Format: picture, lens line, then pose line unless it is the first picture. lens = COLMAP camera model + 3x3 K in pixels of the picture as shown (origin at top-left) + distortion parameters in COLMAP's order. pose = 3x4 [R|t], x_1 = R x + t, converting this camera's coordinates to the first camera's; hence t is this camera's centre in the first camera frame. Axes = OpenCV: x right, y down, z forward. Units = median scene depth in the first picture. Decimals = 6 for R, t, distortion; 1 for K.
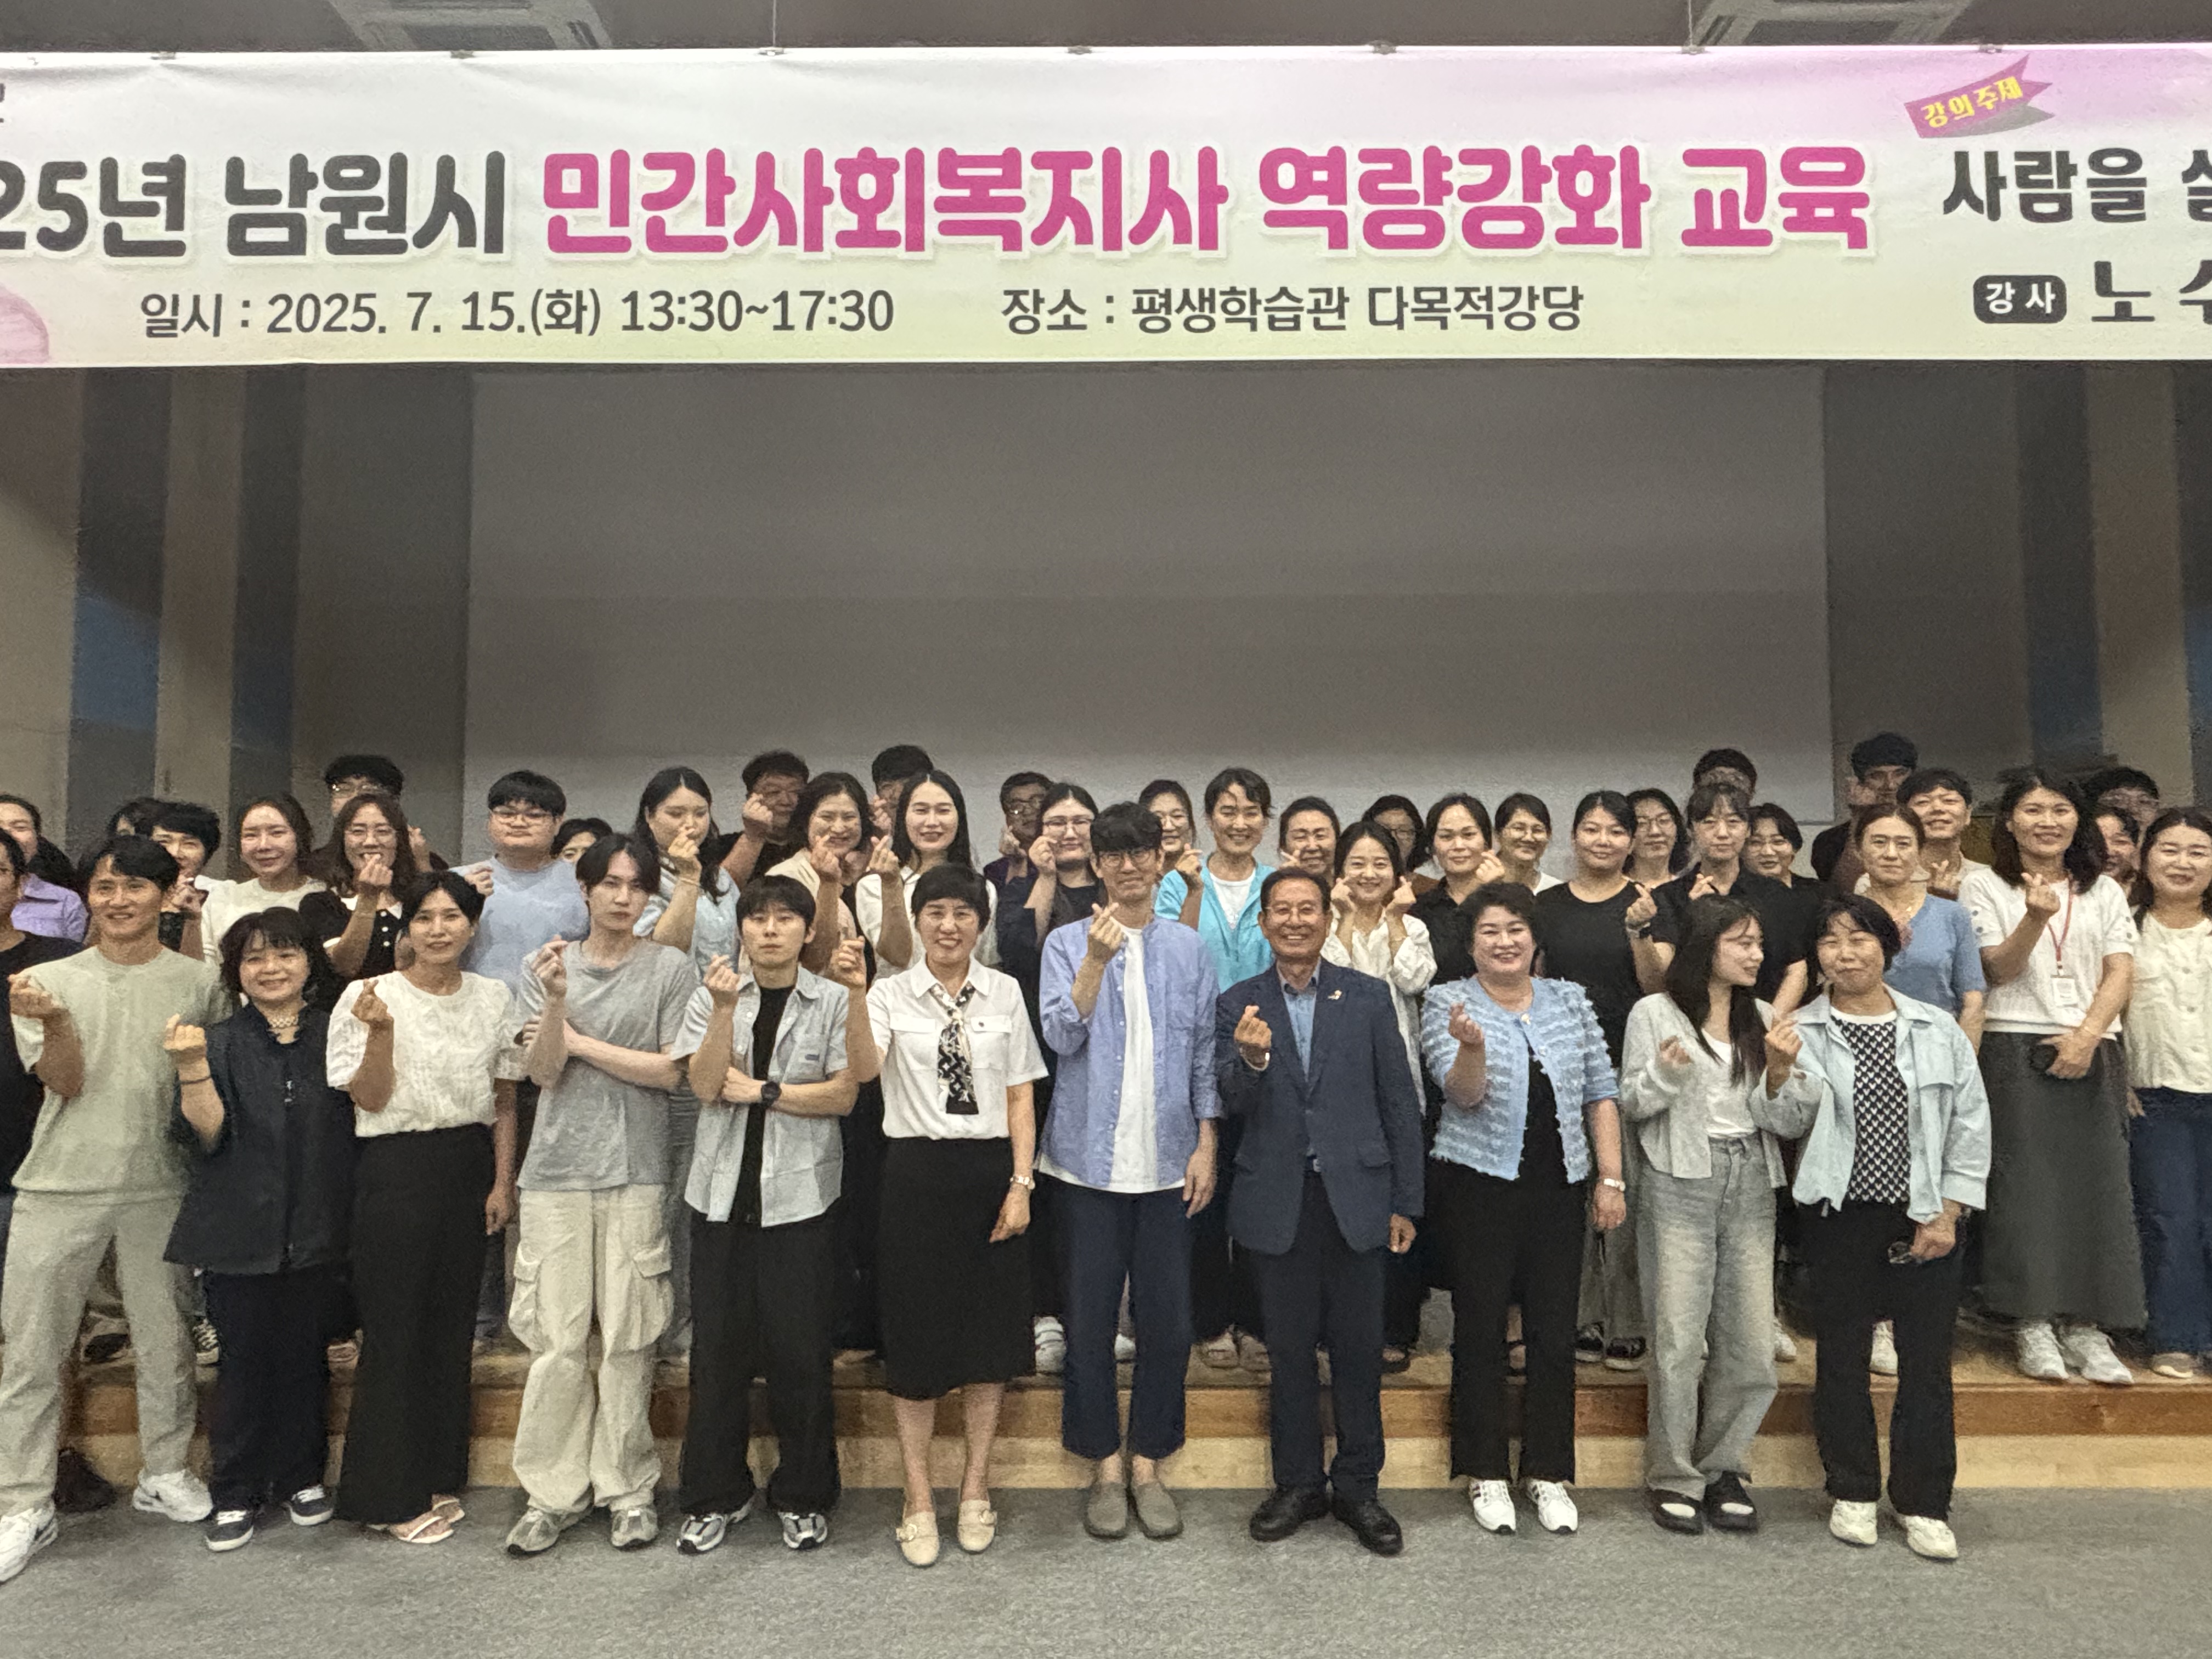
lens RADIAL K [[1379.0, 0, 1106.0], [0, 1379.0, 829.5], [0, 0, 1]] dist [-0.001394, 0.004584]
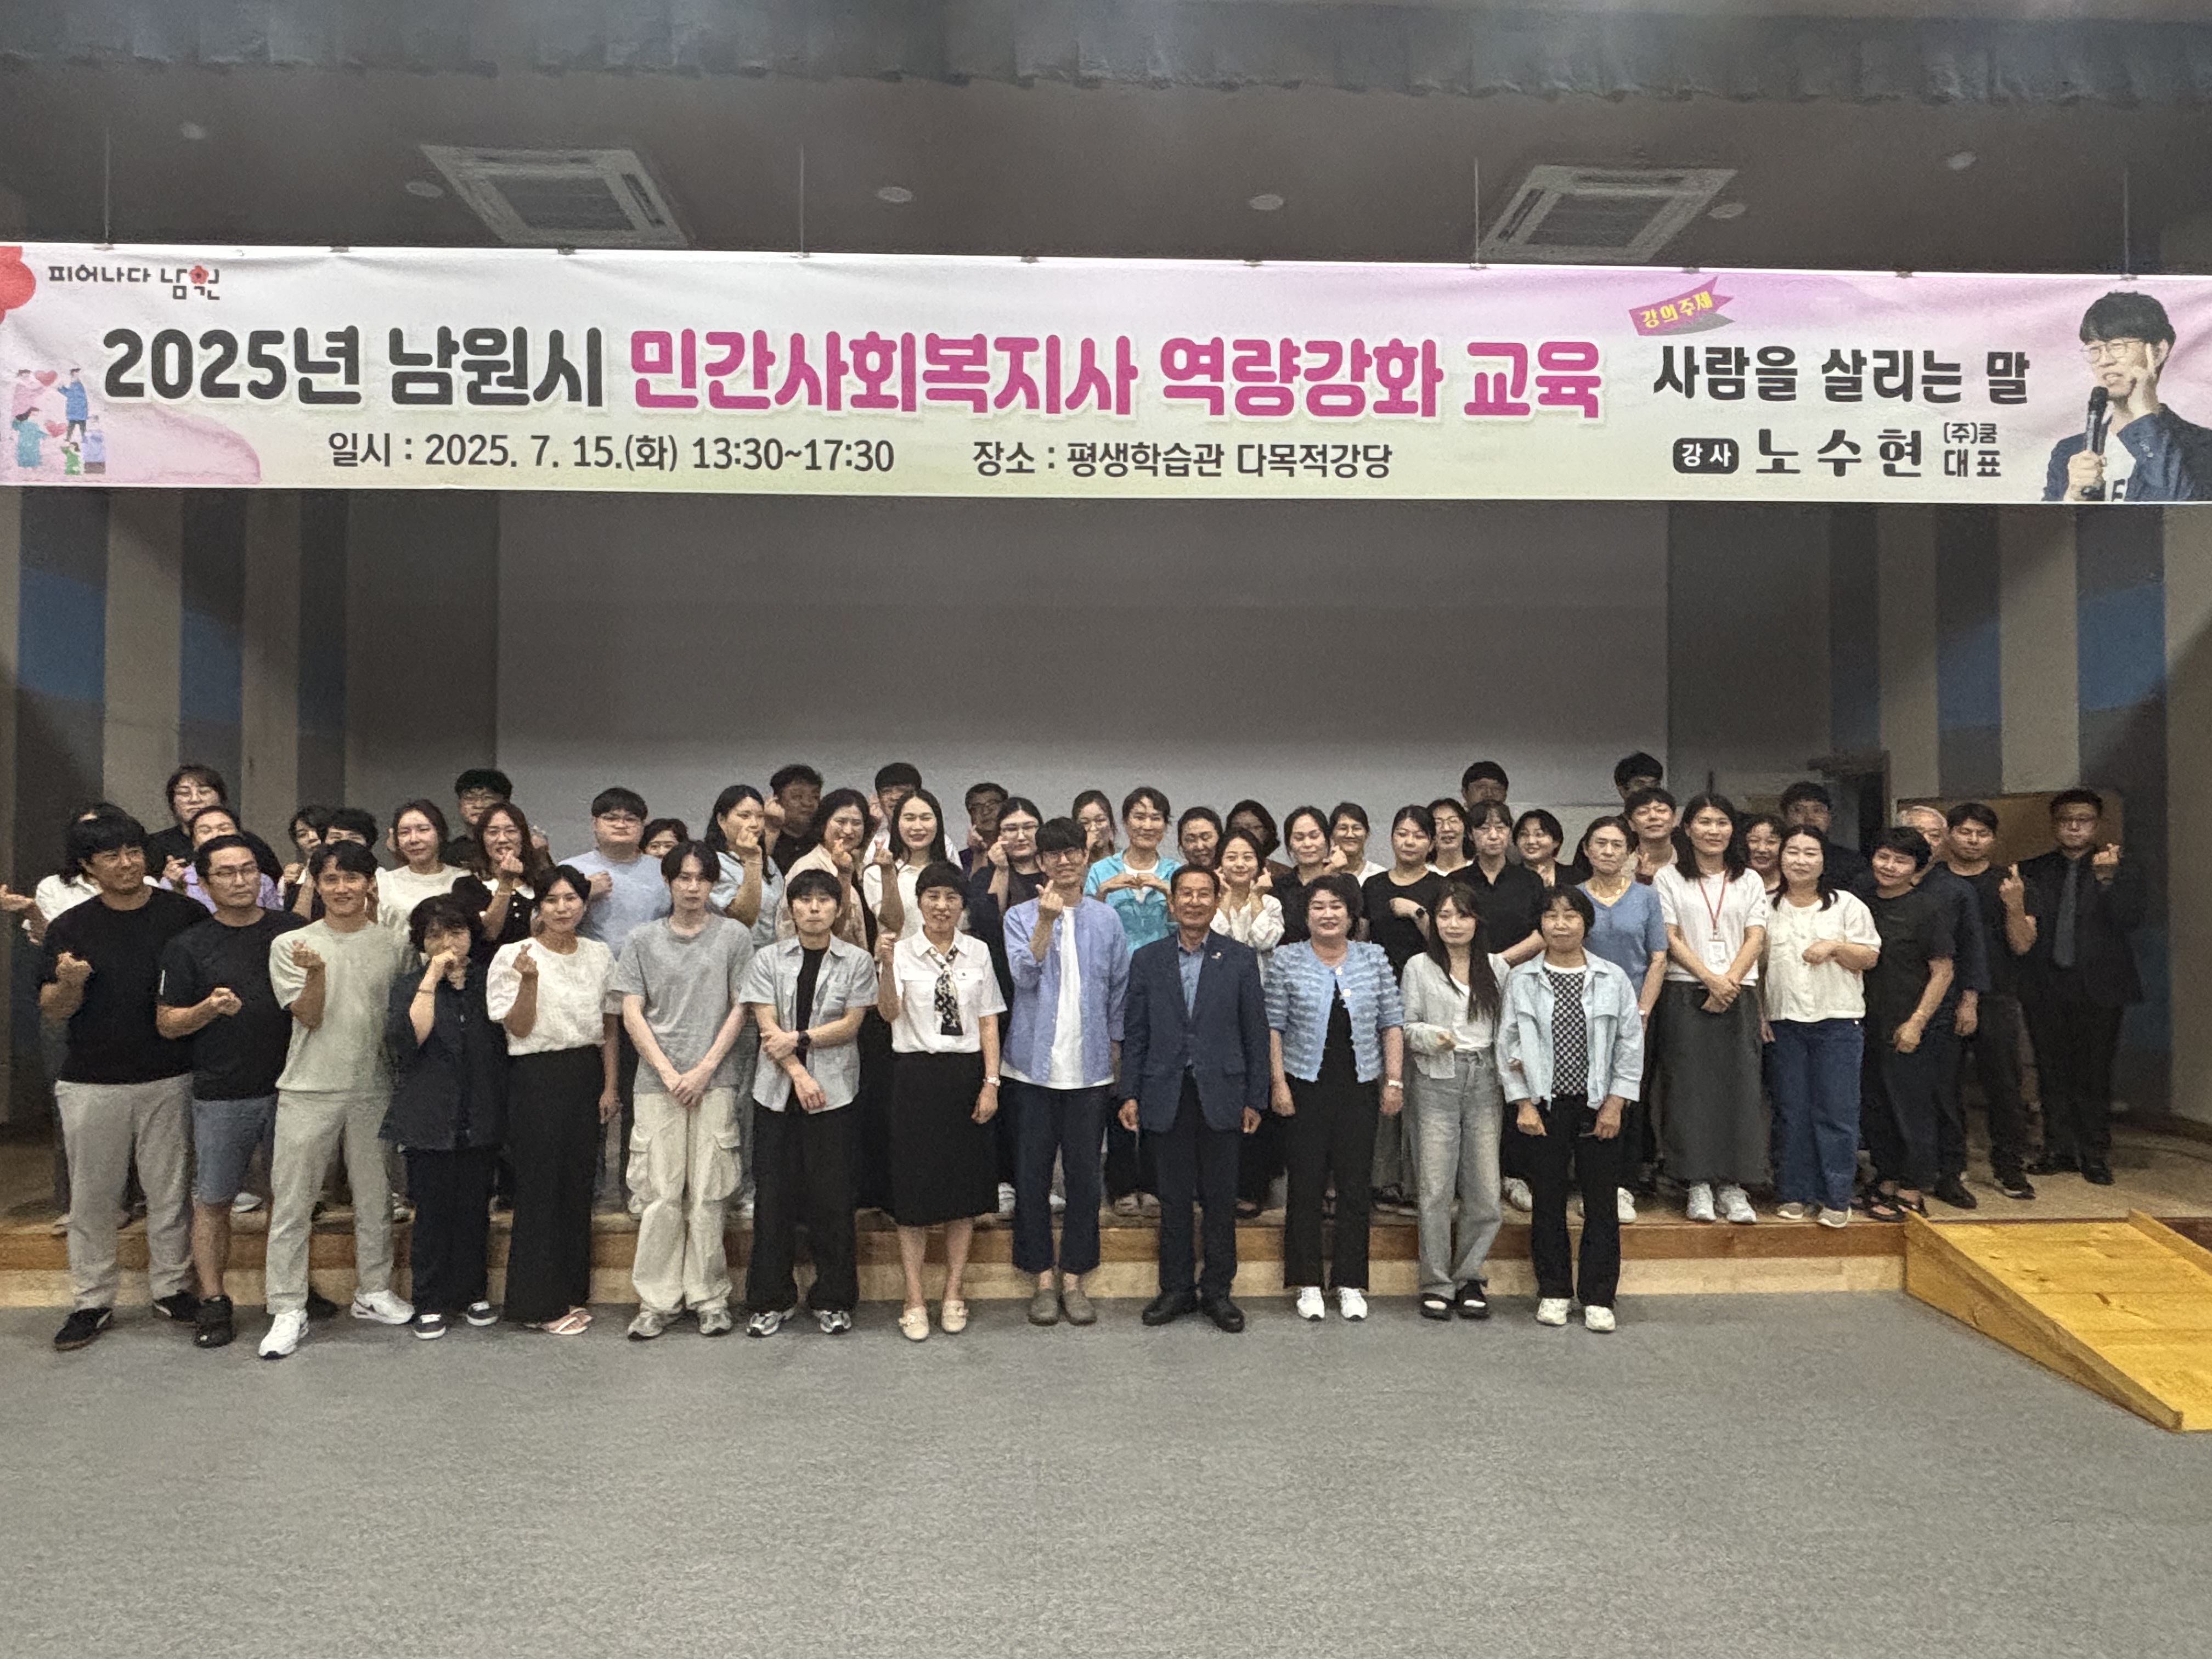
lens RADIAL K [[1320.9, 0, 1106.0], [0, 1320.9, 829.5], [0, 0, 1]] dist [0.025224, -0.001122]
pose [[0.999385, 0.004218, 0.034816, 0.012959], [-0.005379, 0.999430, 0.033315, -0.049830], [-0.034656, -0.033482, 0.998838, -0.335948]]
